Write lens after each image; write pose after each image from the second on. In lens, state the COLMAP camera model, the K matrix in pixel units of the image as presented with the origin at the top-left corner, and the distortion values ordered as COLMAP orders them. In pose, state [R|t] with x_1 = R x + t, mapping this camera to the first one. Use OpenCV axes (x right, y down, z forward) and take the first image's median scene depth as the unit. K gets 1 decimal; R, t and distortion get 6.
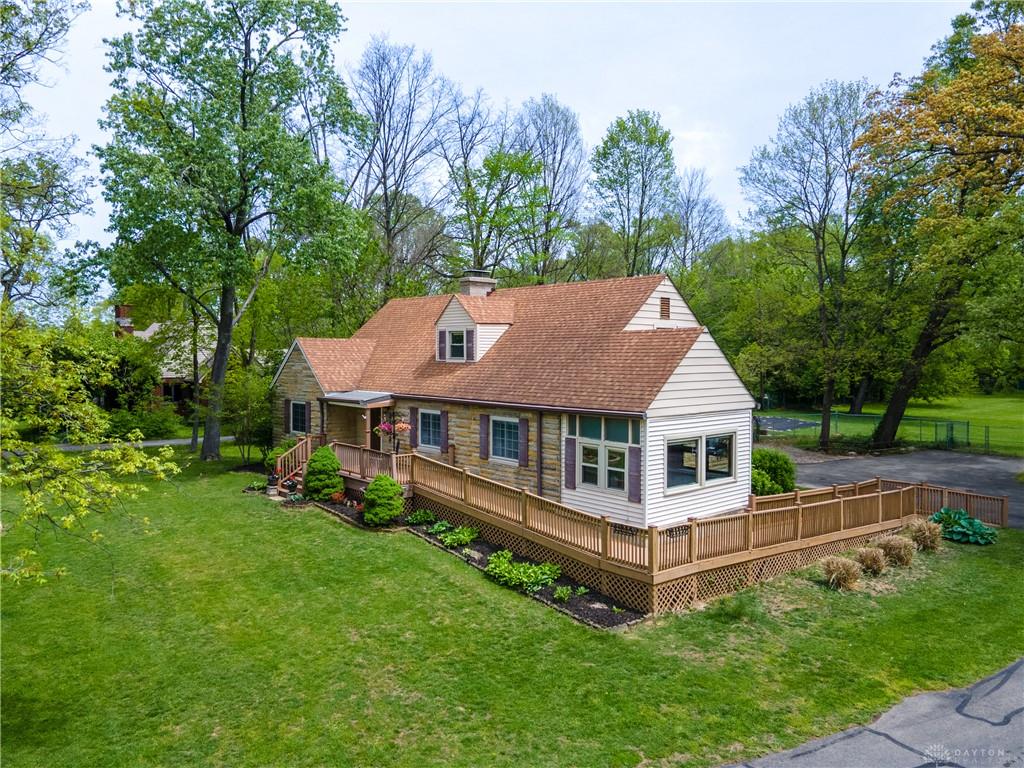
lens RADIAL K [[753.4, 0, 510.0], [0, 753.4, 381.5], [0, 0, 1]] dist [0.040217, 0.000039]
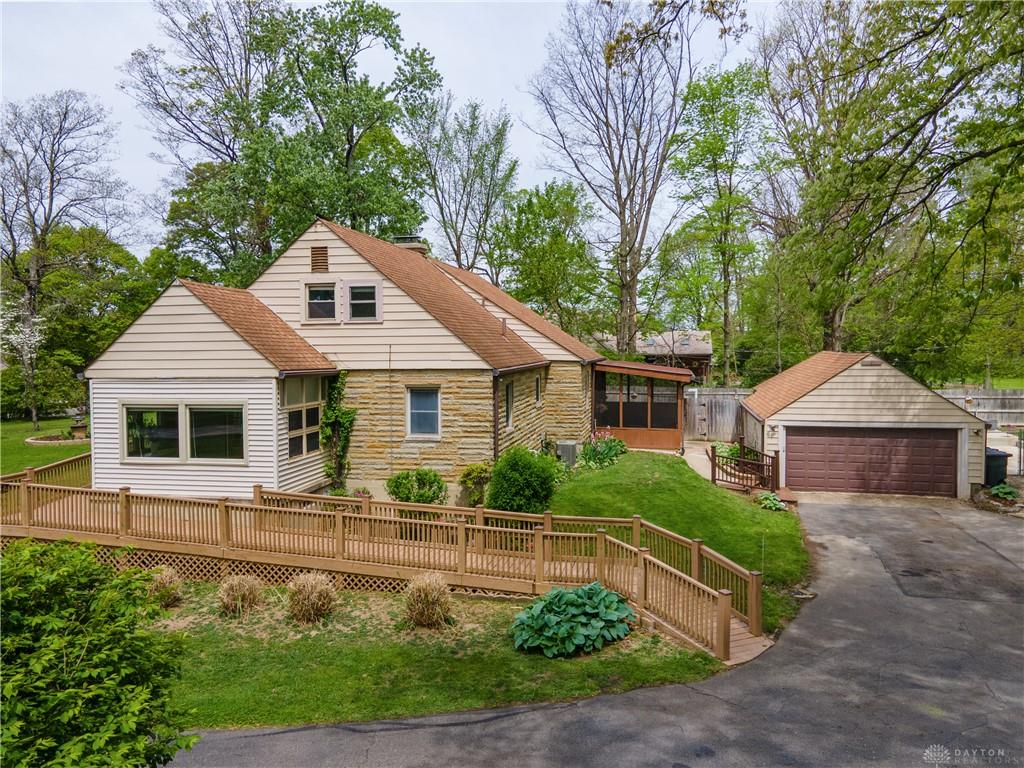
lens RADIAL K [[753.4, 0, 510.8], [0, 753.4, 390.5], [0, 0, 1]] dist [0.040217, 0.000039]
pose [[0.587886, 0.041194, -0.807894, 1.084011], [-0.022117, 0.999148, 0.034852, 0.015142], [0.808641, -0.002621, 0.588296, 0.724754]]
